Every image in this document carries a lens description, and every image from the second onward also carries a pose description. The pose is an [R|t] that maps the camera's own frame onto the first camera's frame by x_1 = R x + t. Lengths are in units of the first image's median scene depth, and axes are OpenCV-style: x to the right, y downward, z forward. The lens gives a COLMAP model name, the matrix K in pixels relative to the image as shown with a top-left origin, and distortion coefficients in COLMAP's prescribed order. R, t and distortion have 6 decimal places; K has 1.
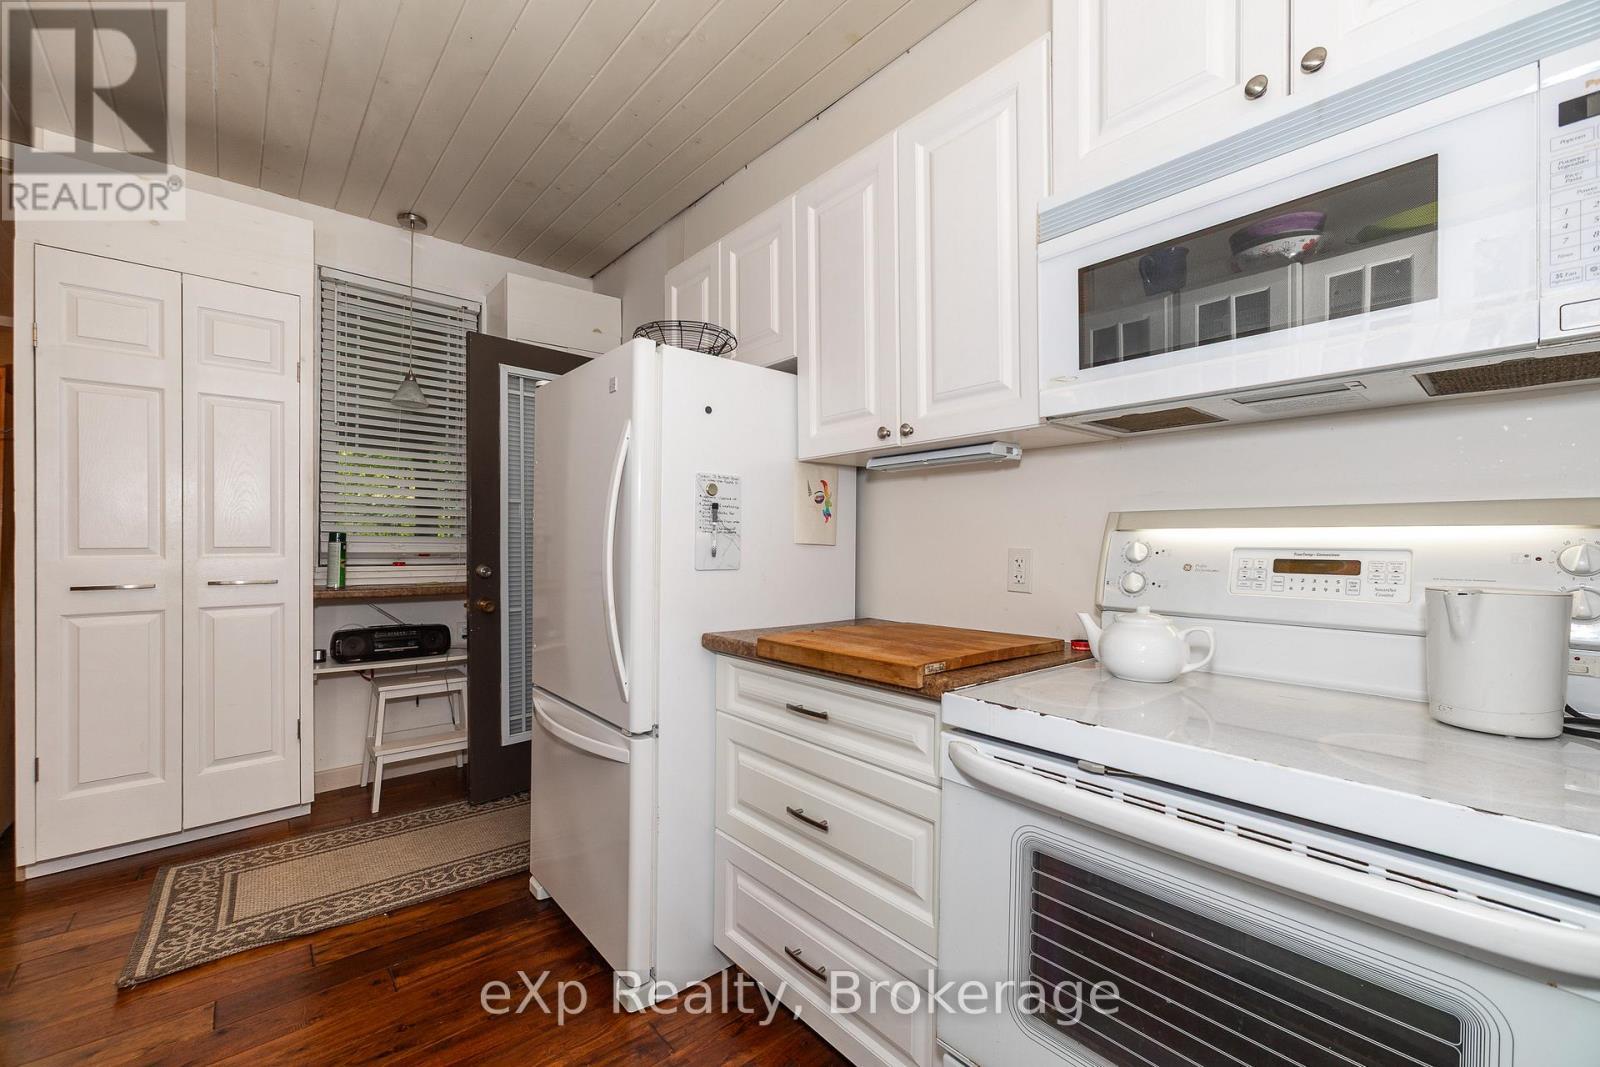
lens RADIAL K [[648.4, 0, 783.8], [0, 648.4, 538.5], [0, 0, 1]] dist [0.003263, 0.000748]
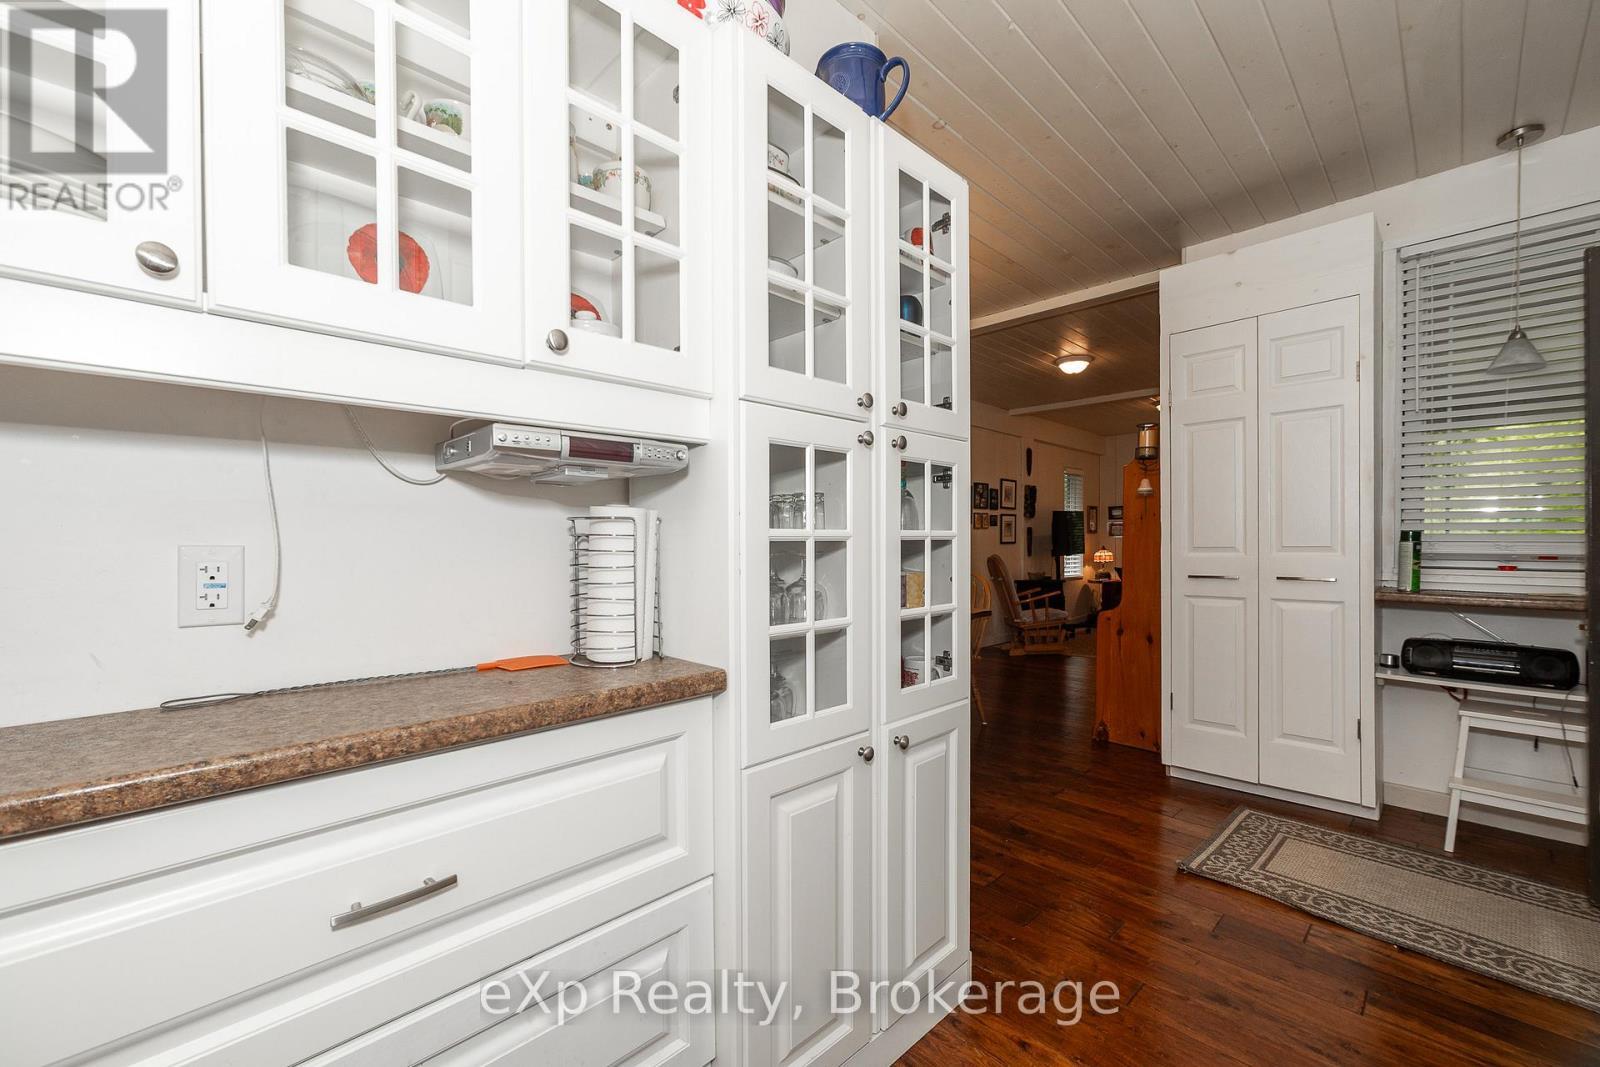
lens RADIAL K [[648.4, 0, 802.8], [0, 648.4, 540.1], [0, 0, 1]] dist [0.003263, 0.000748]
pose [[0.067905, -0.006877, -0.997668, 0.211943], [0.010648, 0.999924, -0.006168, -0.000072], [0.997635, -0.010204, 0.067973, 0.088535]]
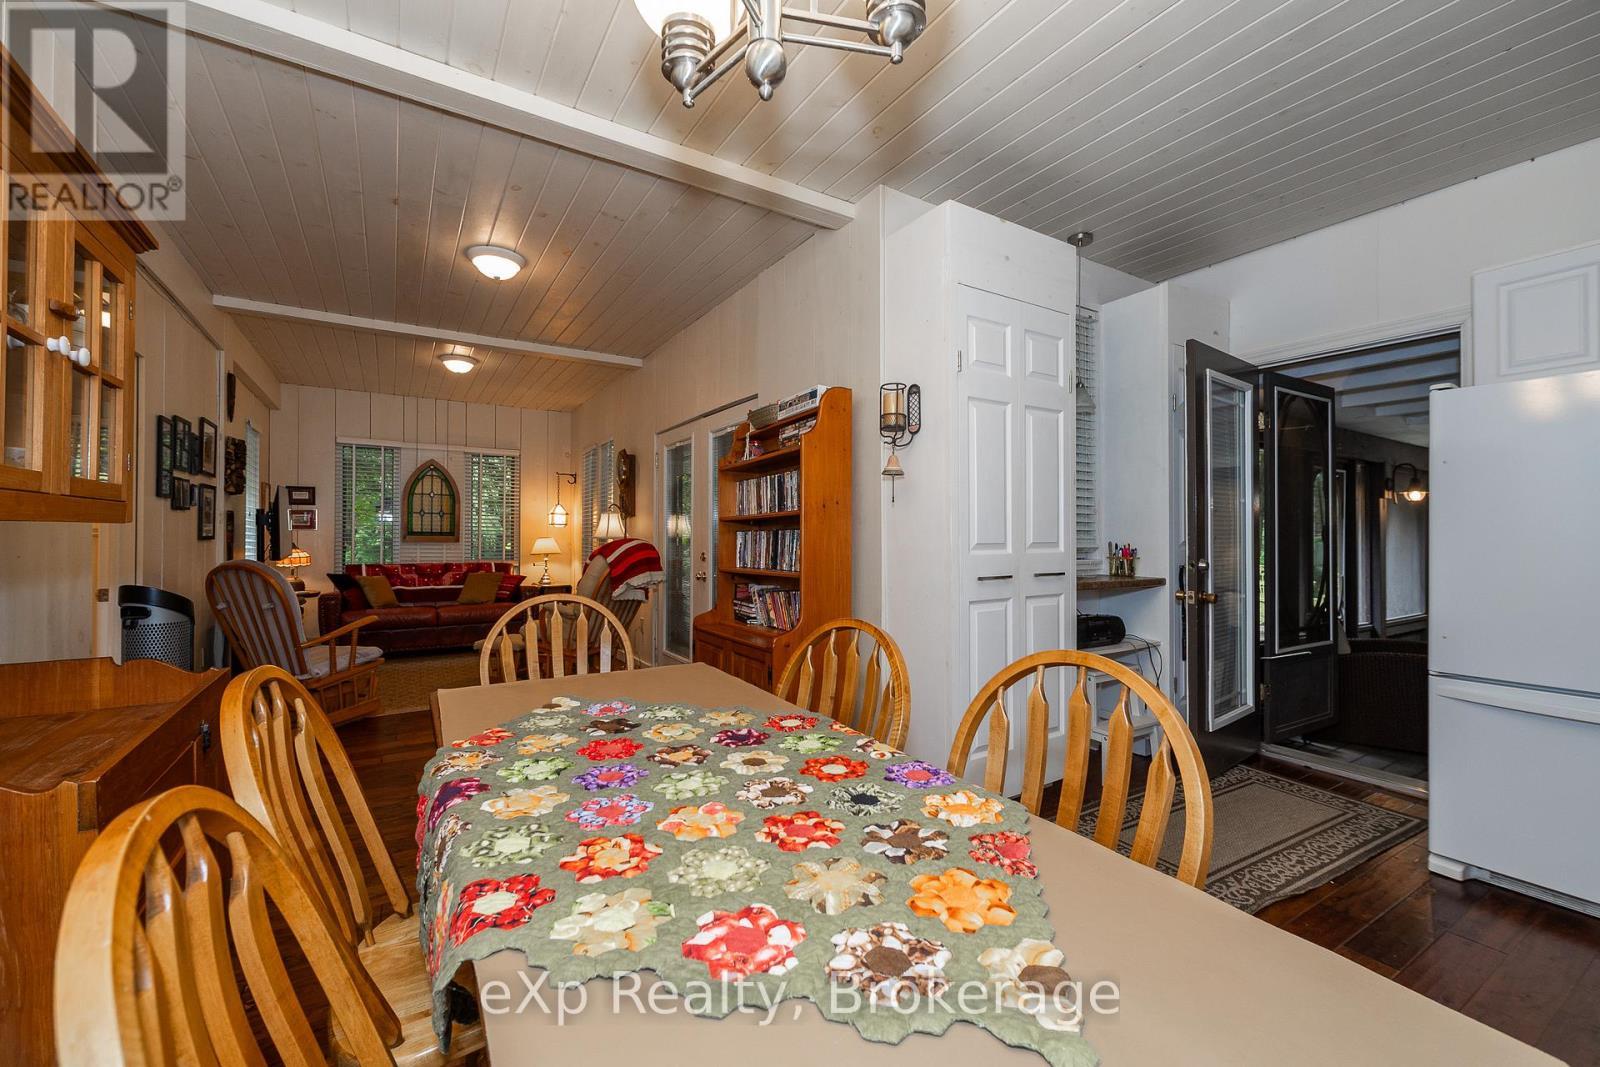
lens RADIAL K [[648.4, 0, 798.1], [0, 648.4, 540.2], [0, 0, 1]] dist [0.003263, 0.000748]
pose [[0.989163, 0.000172, -0.146819, -1.118817], [0.001135, 0.999960, 0.008819, -0.002292], [0.146815, -0.008890, 0.989124, -0.170899]]
